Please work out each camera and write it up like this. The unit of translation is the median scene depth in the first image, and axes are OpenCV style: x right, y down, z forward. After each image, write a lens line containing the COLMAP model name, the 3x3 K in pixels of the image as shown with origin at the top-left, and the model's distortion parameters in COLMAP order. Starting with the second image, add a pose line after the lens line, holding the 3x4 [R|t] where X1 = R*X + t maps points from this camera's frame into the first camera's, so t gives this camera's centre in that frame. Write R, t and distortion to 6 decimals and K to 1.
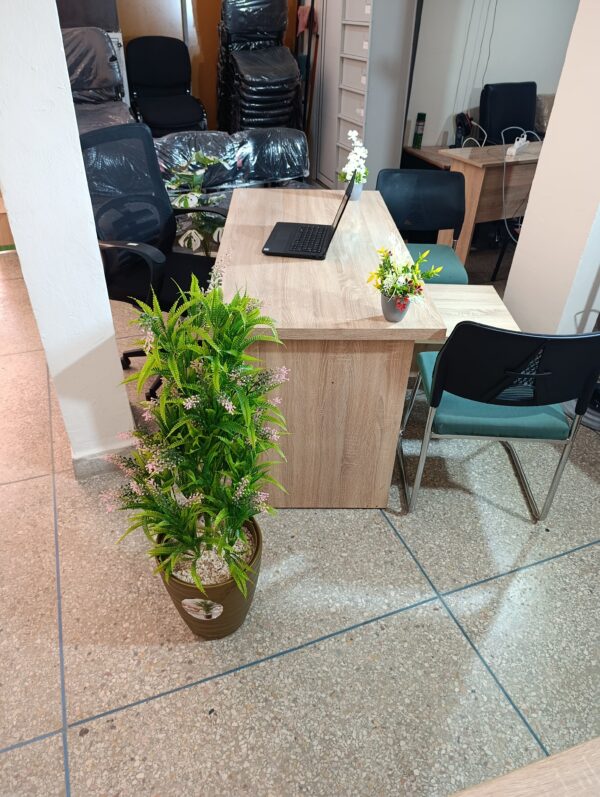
lens RADIAL K [[552.8, 0, 300.0], [0, 552.8, 398.5], [0, 0, 1]] dist [-0.004102, -0.004358]
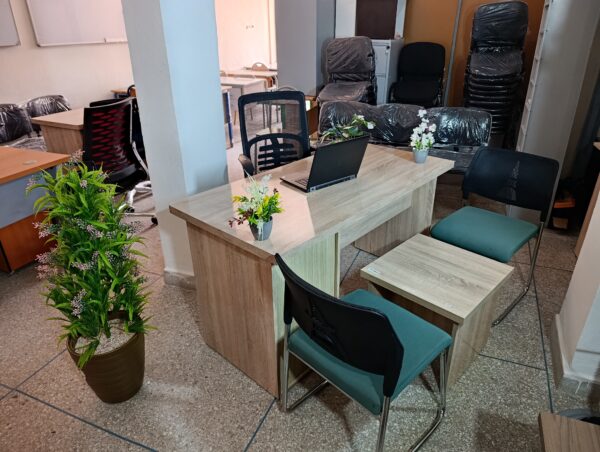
lens RADIAL K [[411.5, 0, 301.1], [0, 411.5, 212.2], [0, 0, 1]] dist [-0.001461, -0.003632]
pose [[0.731853, 0.258466, -0.630545, 0.896061], [-0.374198, 0.925725, -0.054857, -0.200183], [0.569533, 0.276096, 0.774212, 0.321794]]
